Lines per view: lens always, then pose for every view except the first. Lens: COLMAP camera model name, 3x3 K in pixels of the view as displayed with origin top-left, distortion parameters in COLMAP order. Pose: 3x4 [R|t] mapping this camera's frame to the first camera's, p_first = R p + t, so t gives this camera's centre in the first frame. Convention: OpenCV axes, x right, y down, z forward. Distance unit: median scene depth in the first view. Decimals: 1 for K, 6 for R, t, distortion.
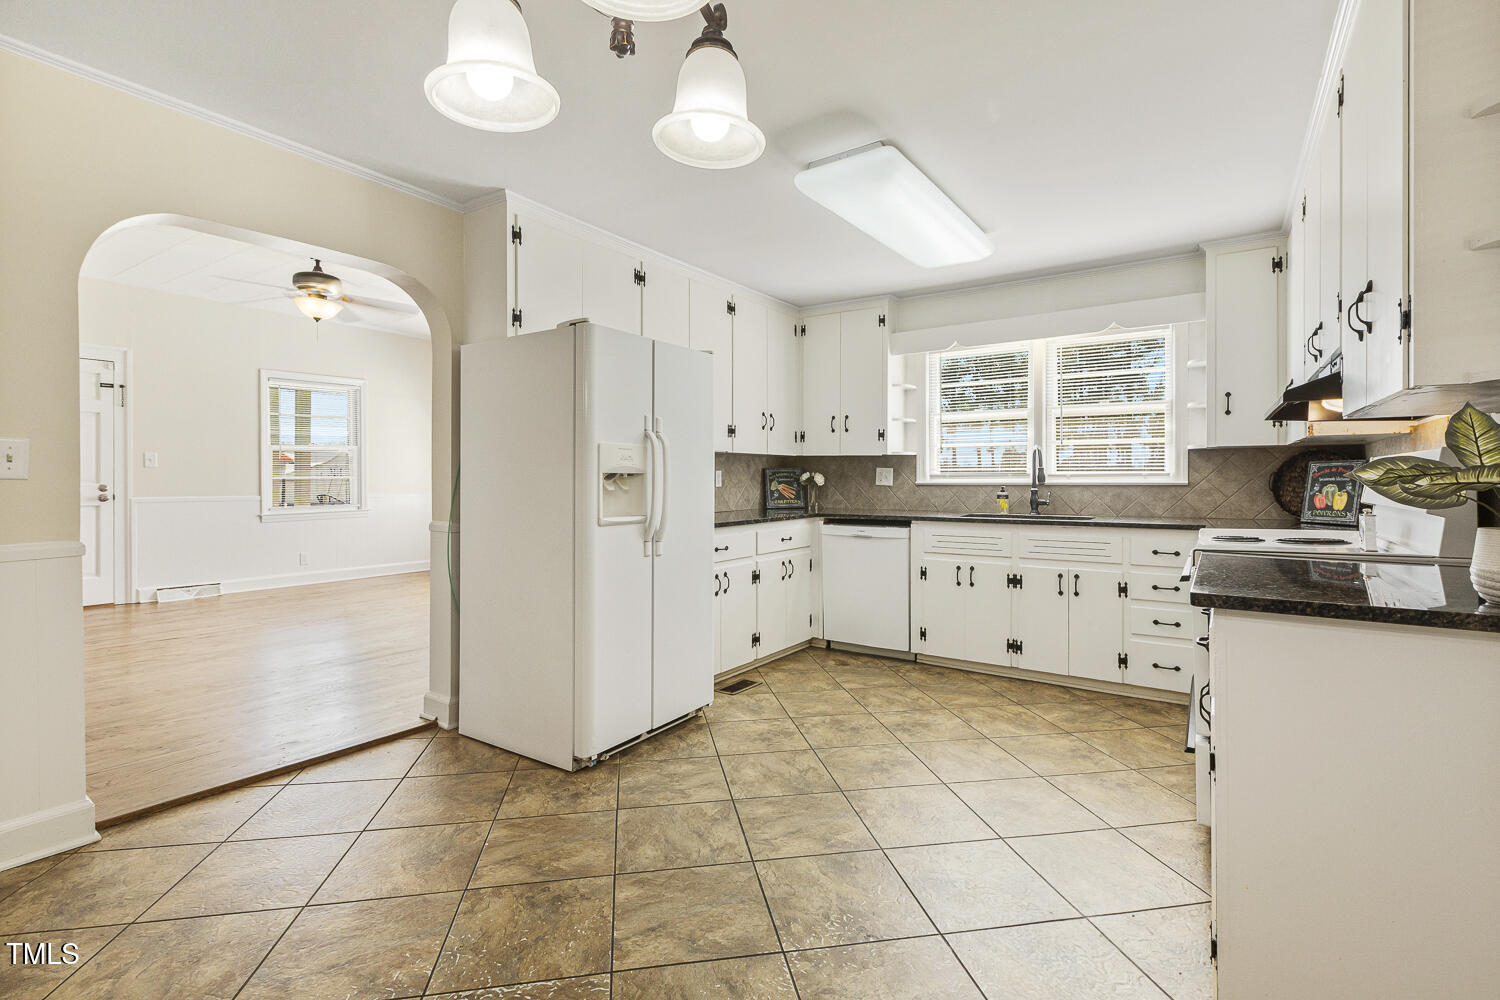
lens RADIAL K [[679.9, 0, 755.8], [0, 679.9, 476.7], [0, 0, 1]] dist [0.003426, 0.000487]
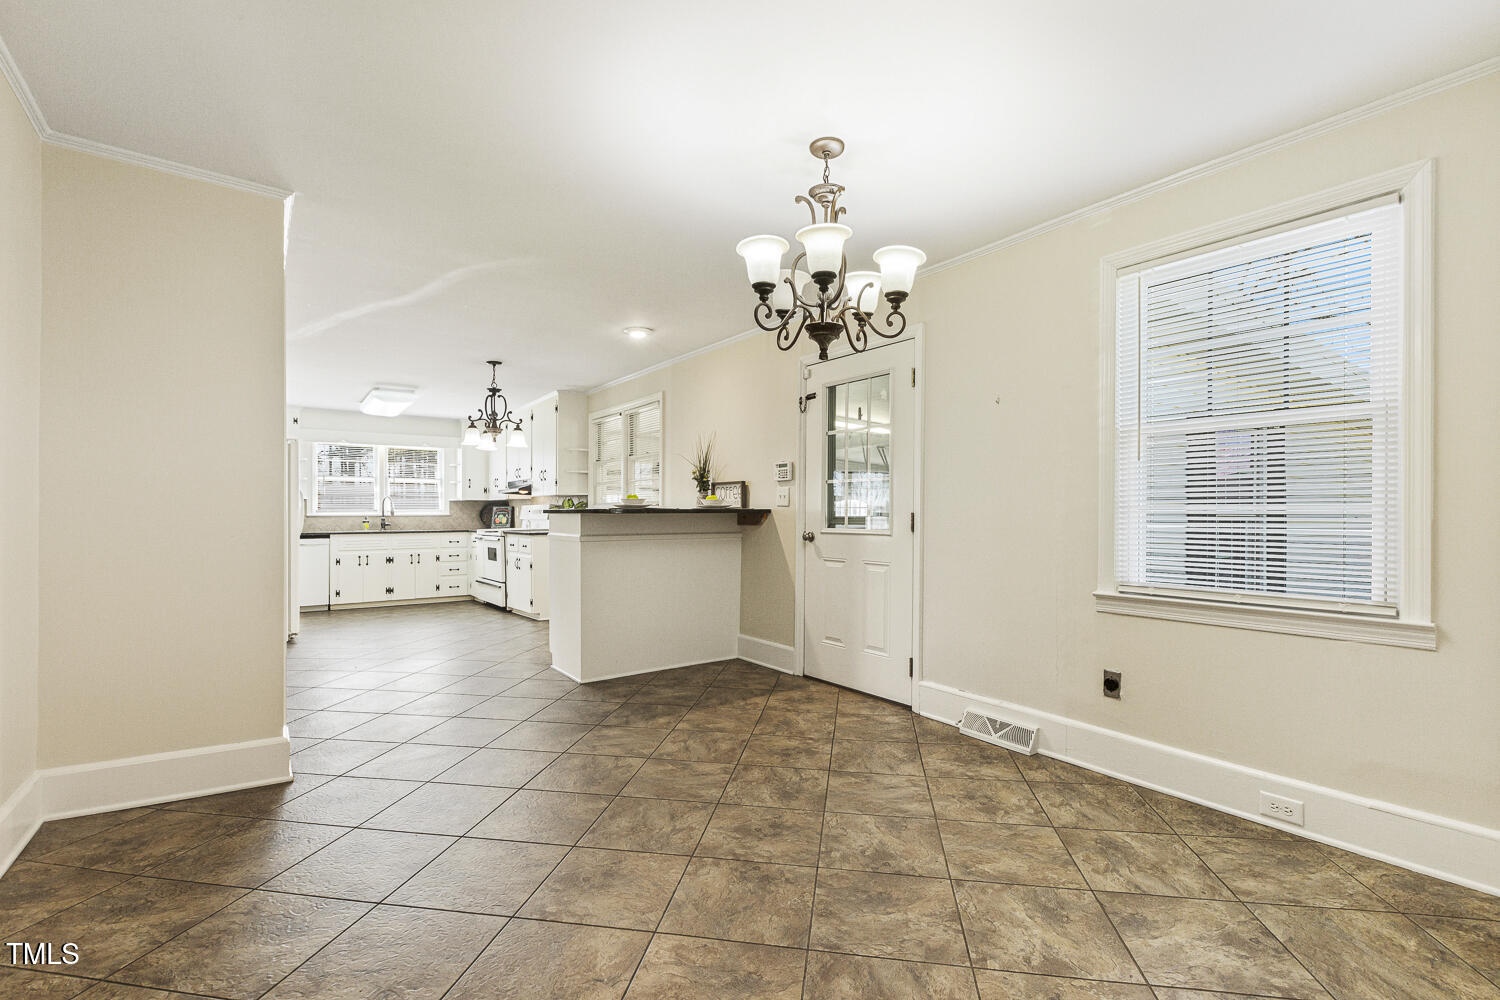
lens RADIAL K [[683.4, 0, 756.8], [0, 683.4, 513.9], [0, 0, 1]] dist [-0.001908, -0.000012]
pose [[0.330228, 0.003704, 0.943894, -1.259539], [0.002404, 0.999986, -0.004765, 0.020477], [-0.943898, 0.003843, 0.330215, -0.799379]]
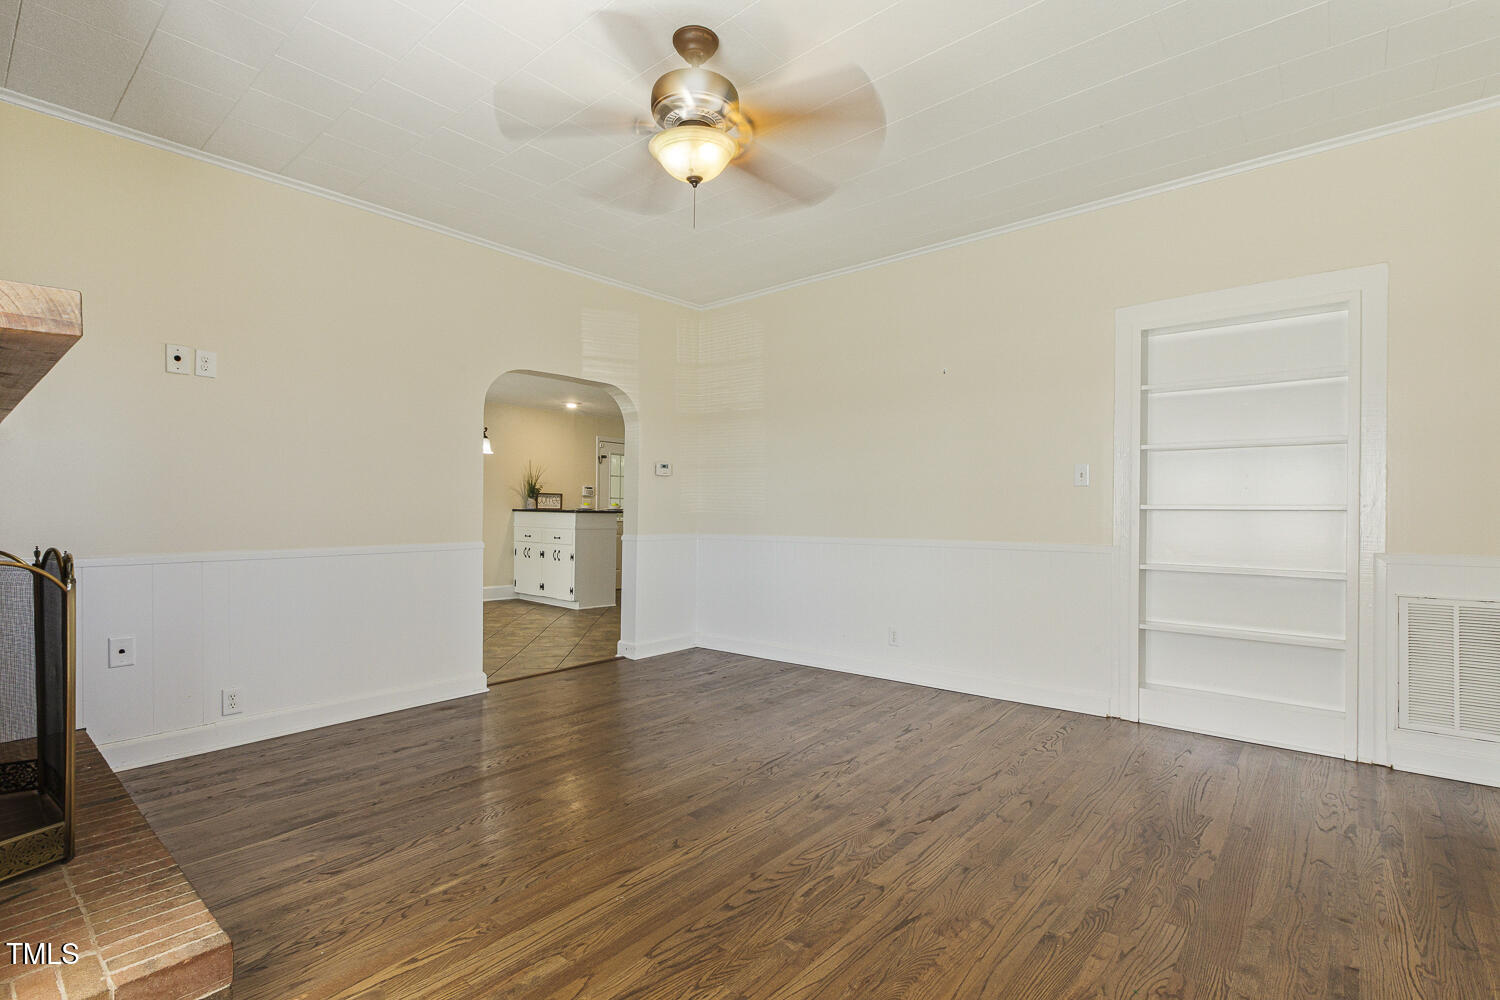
lens RADIAL K [[701.7, 0, 760.0], [0, 701.7, 507.5], [0, 0, 1]] dist [-0.000496, 0.000156]
pose [[-0.995575, -0.008620, 0.093574, -0.926026], [-0.008895, 0.999957, -0.002515, -0.002111], [-0.093548, -0.003336, -0.995609, 1.882361]]
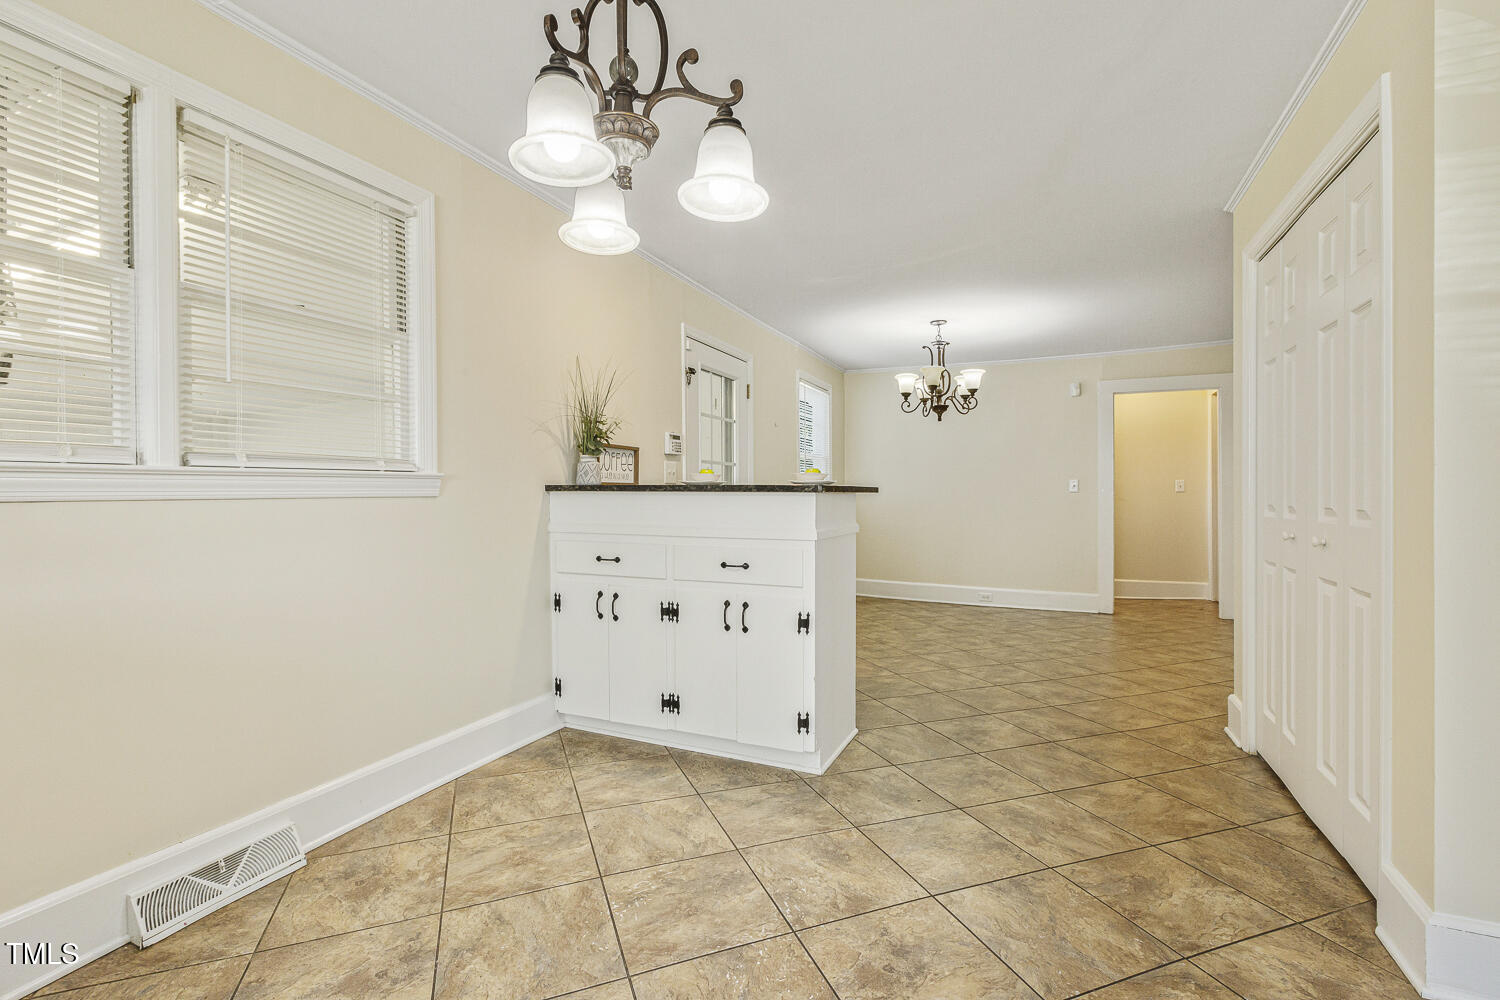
lens RADIAL K [[680.6, 0, 756.0], [0, 680.6, 493.1], [0, 0, 1]] dist [0.001012, -0.000287]
pose [[-0.981363, 0.002120, -0.192149, -0.042474], [0.001193, 0.999987, 0.004941, 0.010154], [0.192157, 0.004620, -0.981353, 0.585253]]
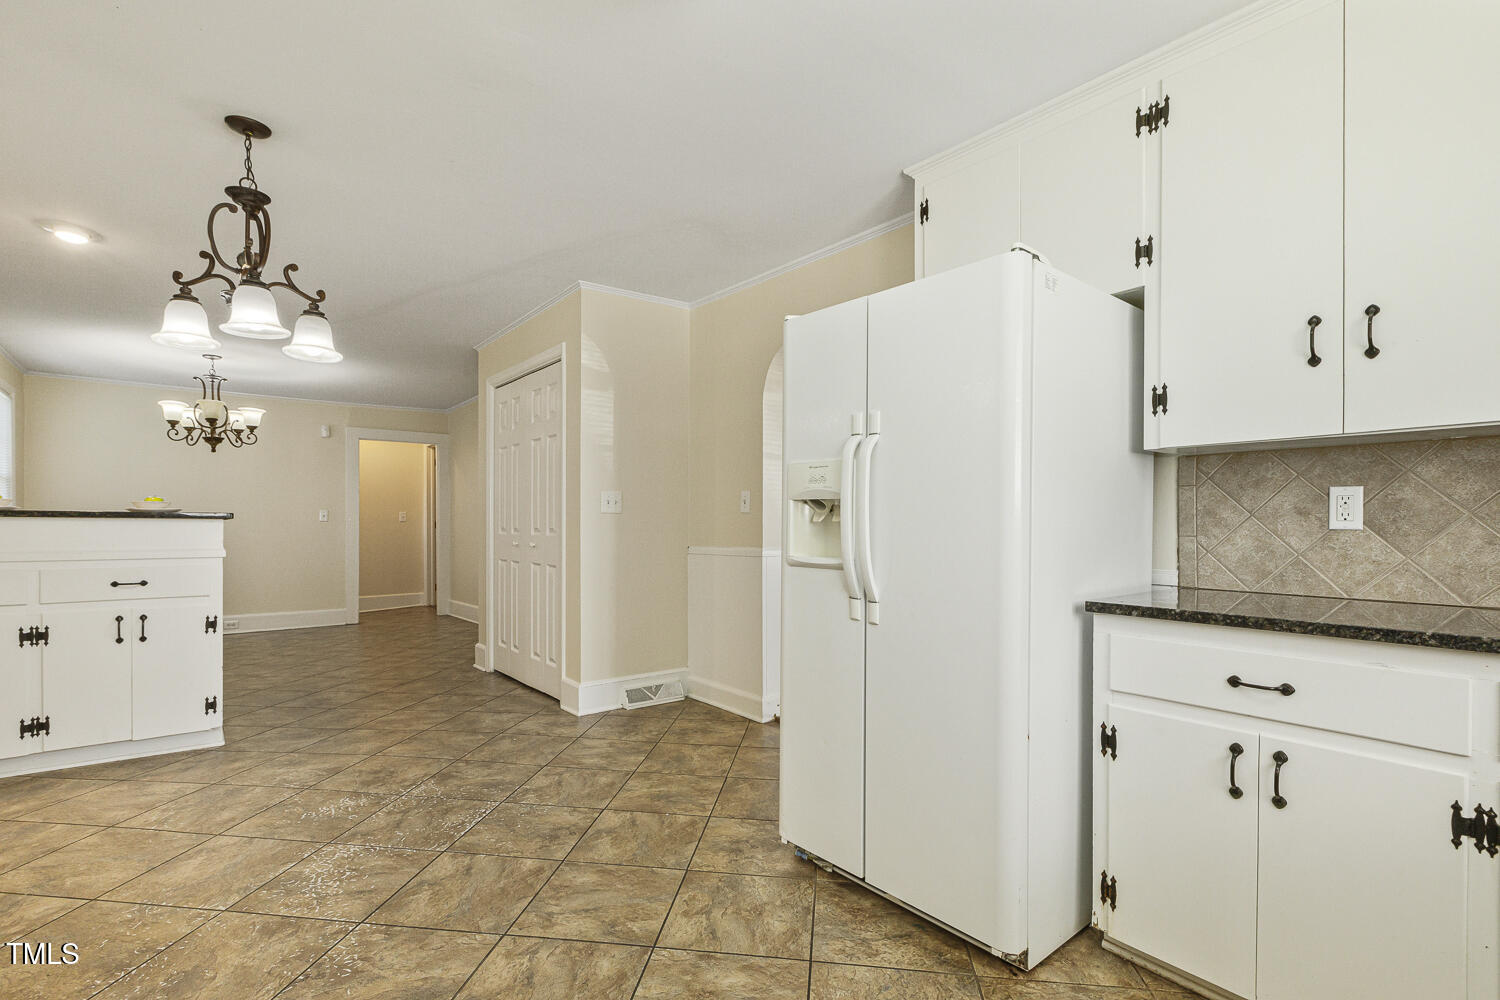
lens RADIAL K [[700.5, 0, 752.7], [0, 700.5, 526.5], [0, 0, 1]] dist [0.000724, 0.000061]
pose [[-0.287991, 0.004746, -0.957621, 0.396839], [-0.003599, 0.999975, 0.006038, 0.014762], [0.957626, 0.005186, -0.287967, 0.806973]]
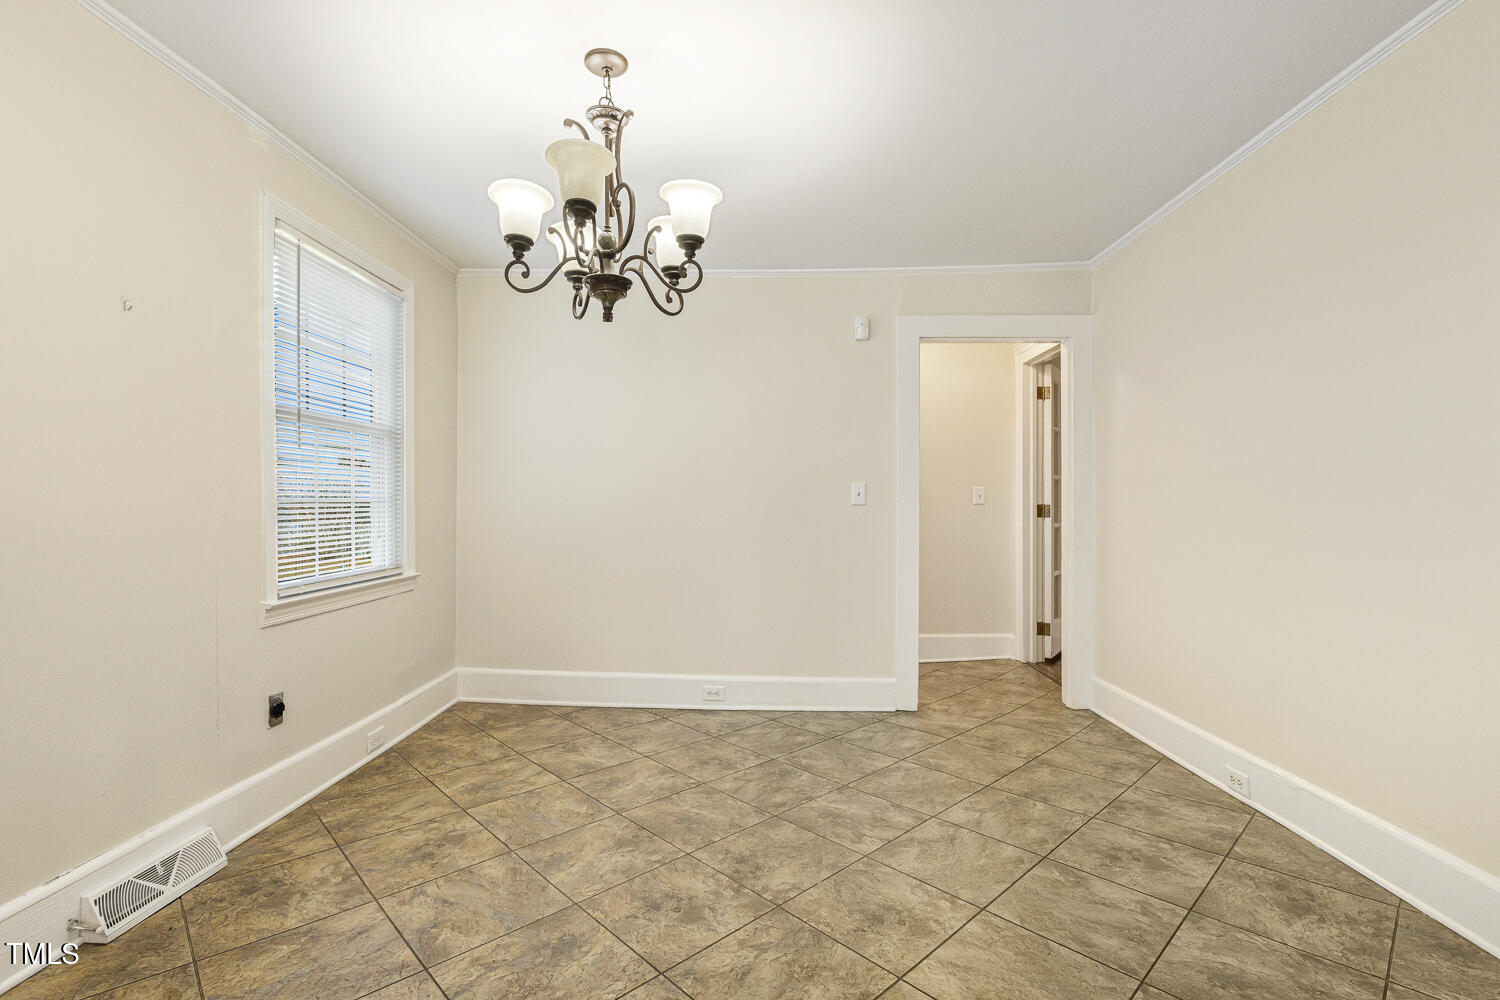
lens RADIAL K [[691.0, 0, 747.2], [0, 691.0, 502.5], [0, 0, 1]] dist [0.000509, 0.000373]
pose [[-0.838727, 0.000389, -0.544552, -0.456835], [-0.004674, 0.999958, 0.007914, 0.006620], [0.544532, 0.009183, -0.838690, -0.162008]]
